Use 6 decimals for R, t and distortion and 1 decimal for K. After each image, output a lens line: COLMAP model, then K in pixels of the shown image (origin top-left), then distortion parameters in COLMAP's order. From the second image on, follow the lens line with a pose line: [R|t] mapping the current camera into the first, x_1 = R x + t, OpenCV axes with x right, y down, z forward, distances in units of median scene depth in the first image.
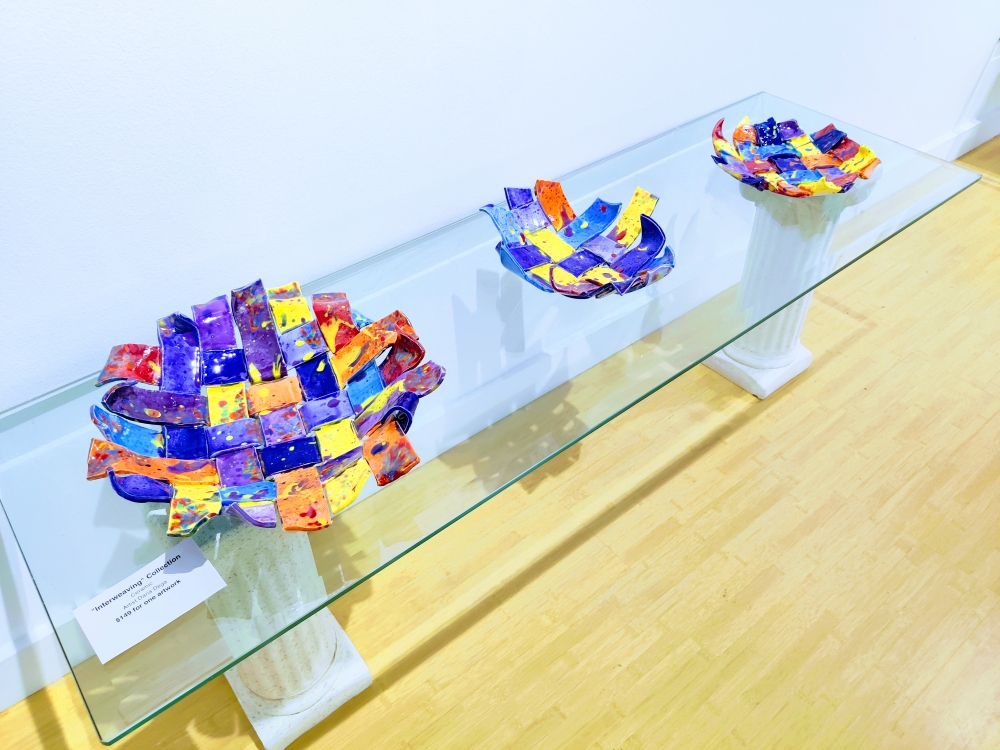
lens RADIAL K [[785.0, 0, 502.1], [0, 785.0, 372.4], [0, 0, 1]] dist [-0.002863, -0.000178]
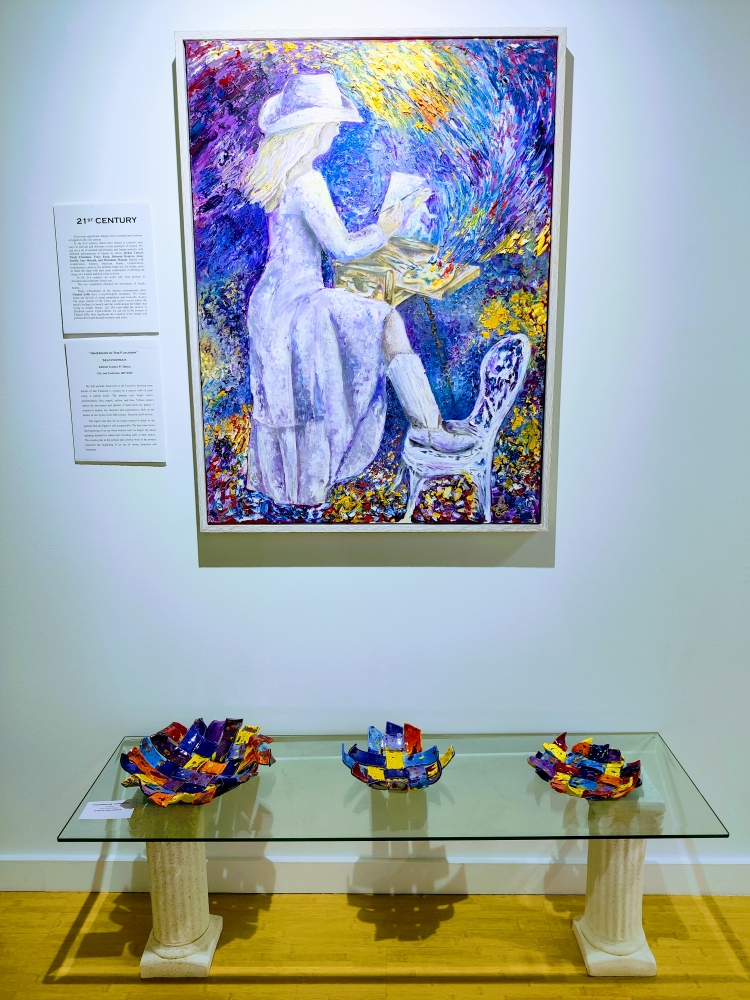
lens RADIAL K [[785.0, 0, 373.1], [0, 785.0, 498.9], [0, 0, 1]] dist [-0.002863, -0.000178]
pose [[0.764861, 0.108866, -0.634930, 1.081971], [-0.425172, 0.825767, -0.370592, 0.024976], [0.483959, 0.553406, 0.677883, -0.541012]]
